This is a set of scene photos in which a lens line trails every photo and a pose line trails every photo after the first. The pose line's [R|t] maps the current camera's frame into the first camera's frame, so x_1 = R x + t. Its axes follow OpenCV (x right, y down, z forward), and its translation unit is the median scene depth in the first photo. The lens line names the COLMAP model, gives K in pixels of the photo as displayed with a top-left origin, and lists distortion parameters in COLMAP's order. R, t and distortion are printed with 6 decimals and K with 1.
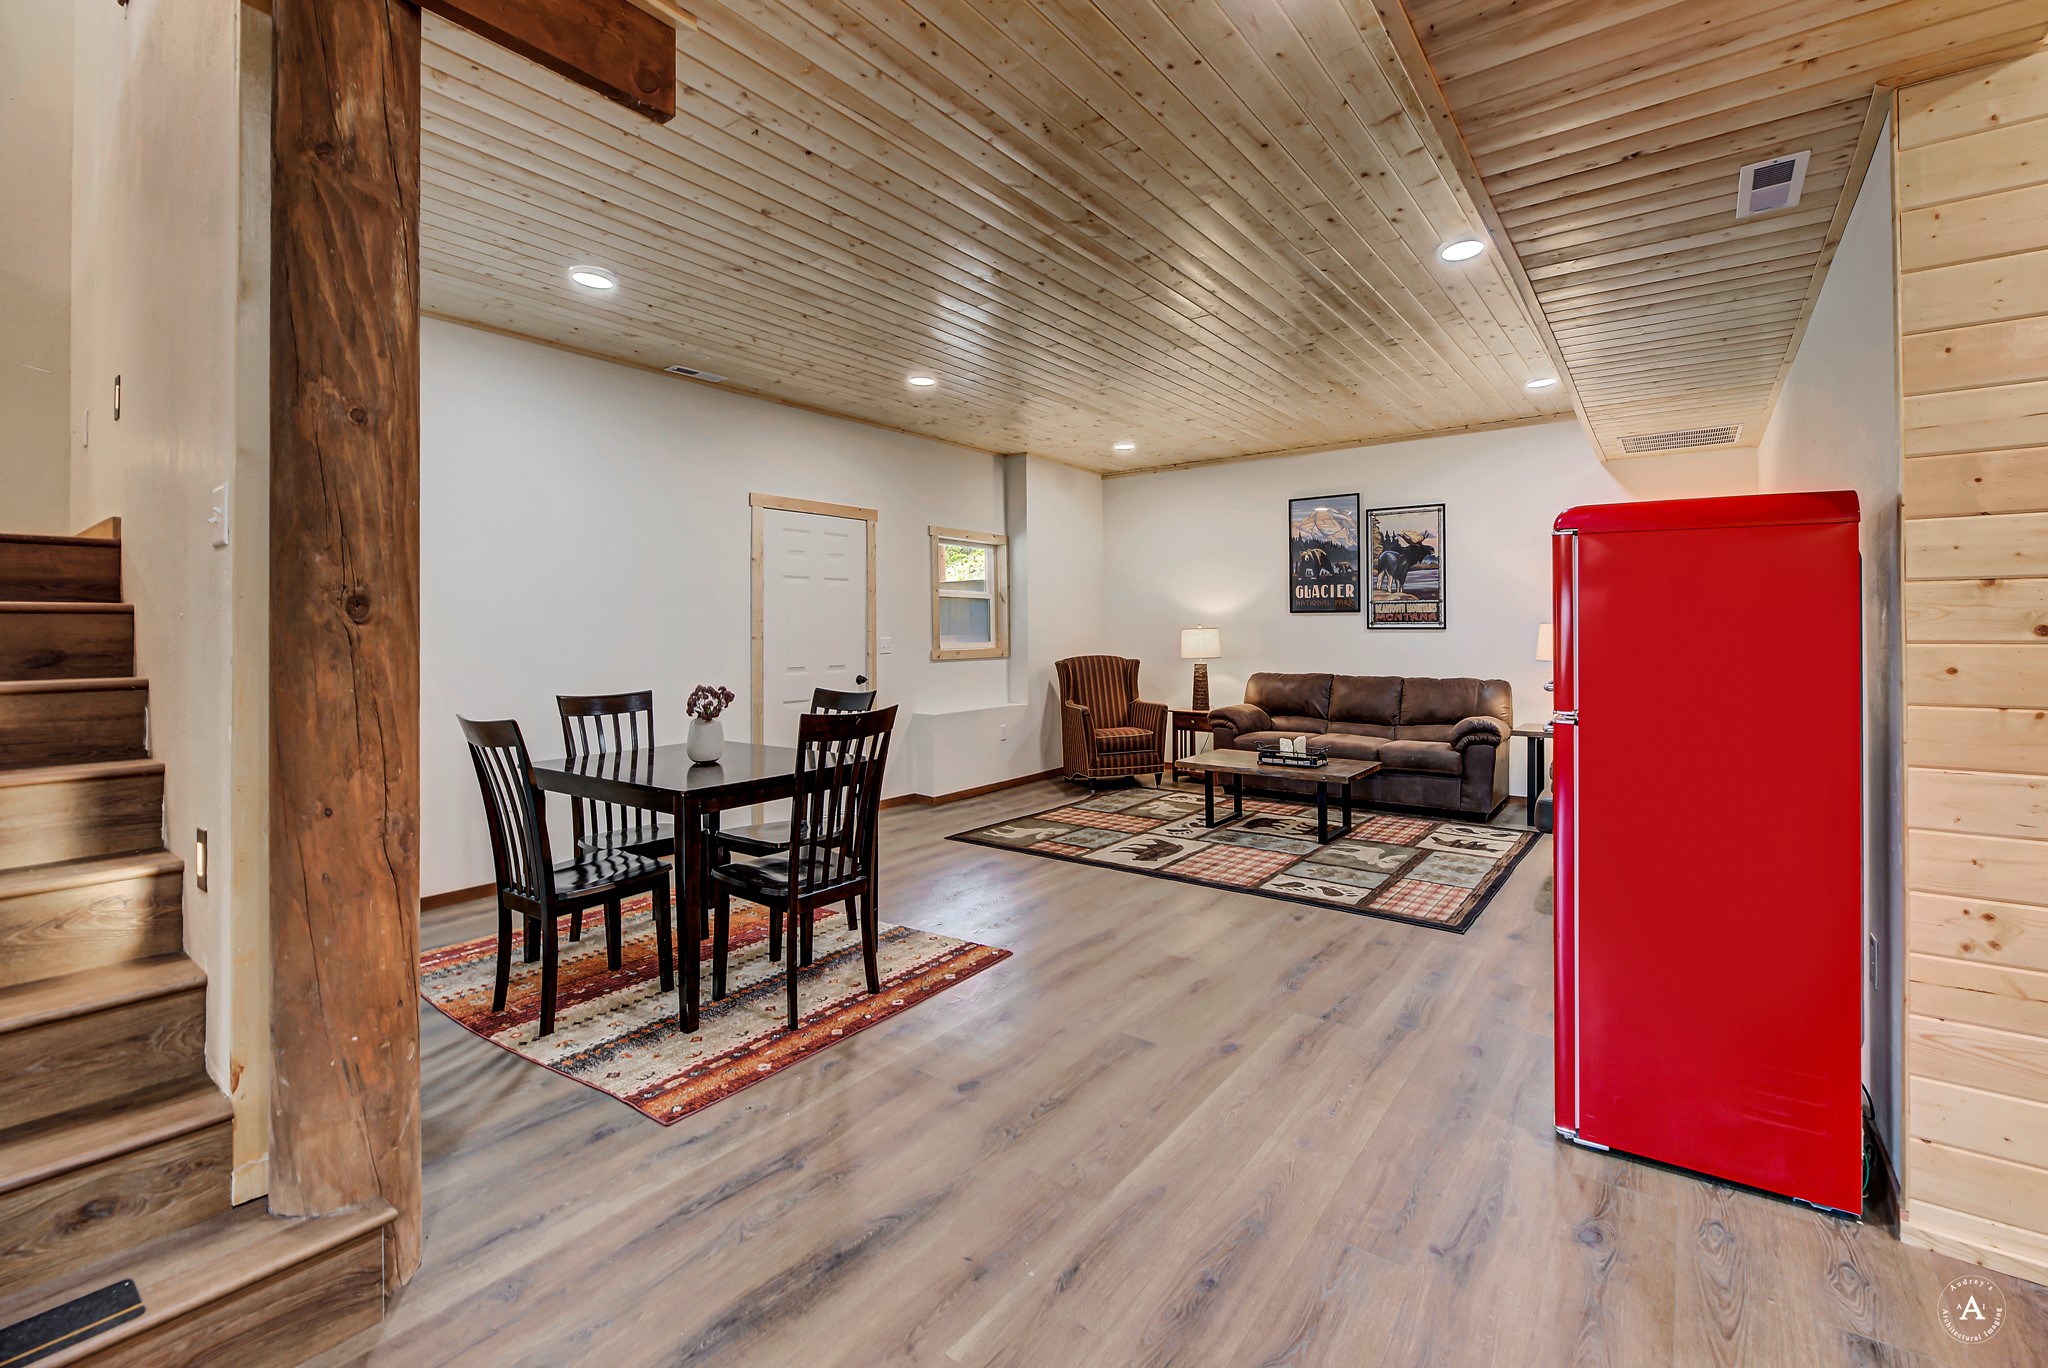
lens RADIAL K [[954.9, 0, 1024.7], [0, 954.9, 630.0], [0, 0, 1]] dist [-0.000576, 0.000076]
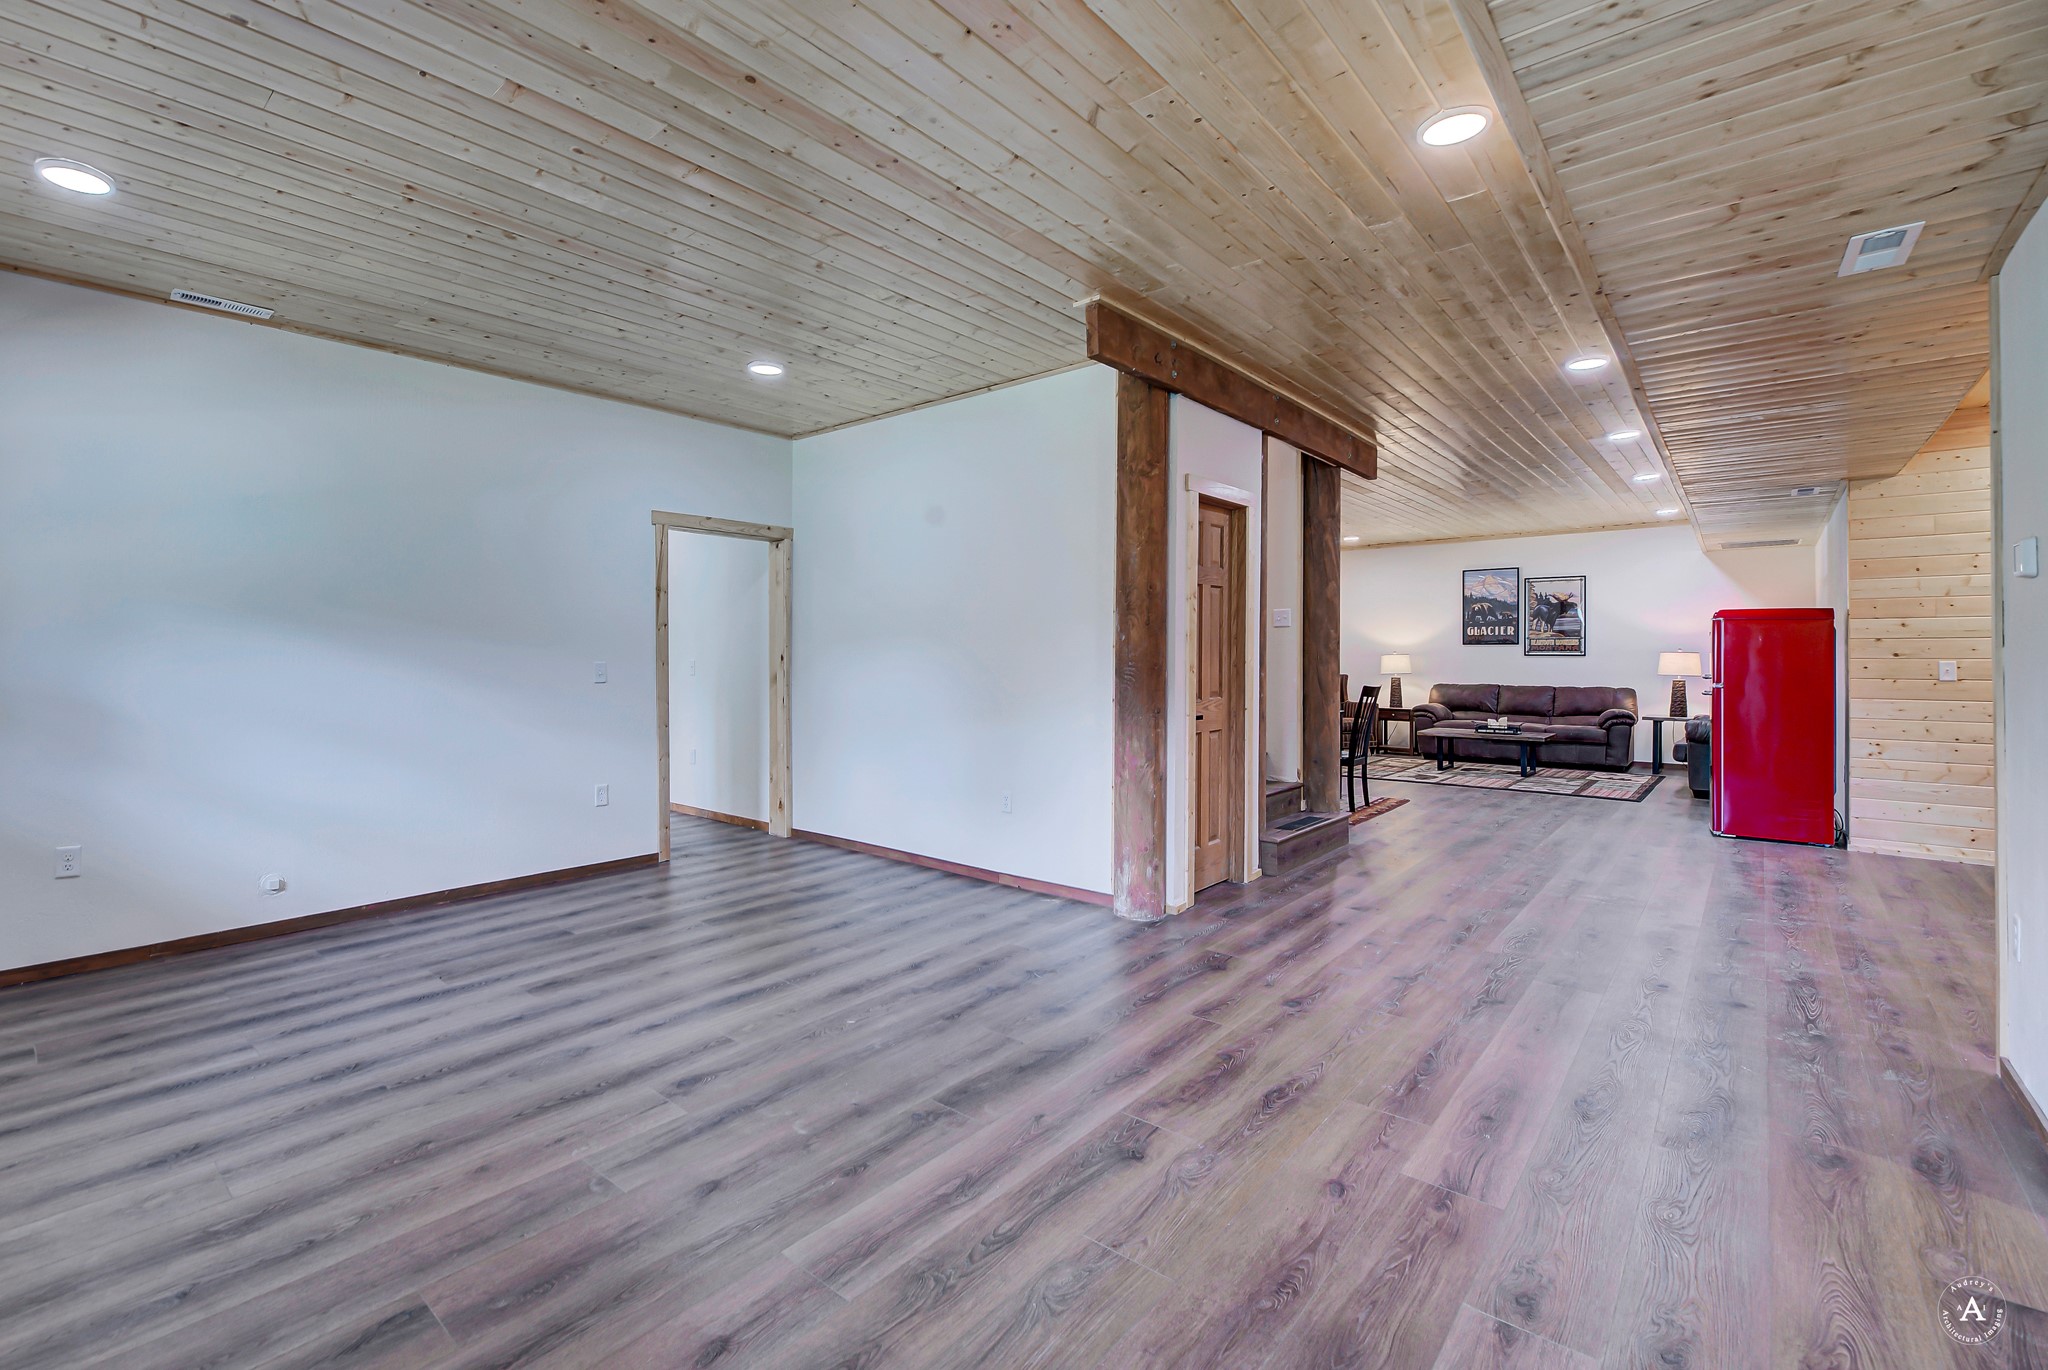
lens RADIAL K [[857.6, 0, 917.5], [0, 857.6, 654.2], [0, 0, 1]] dist [0.000128, -0.000307]
pose [[0.985996, 0.010338, -0.166450, -0.401562], [-0.010557, 0.999944, -0.000434, 0.008249], [0.166436, 0.002185, 0.986050, -0.563706]]
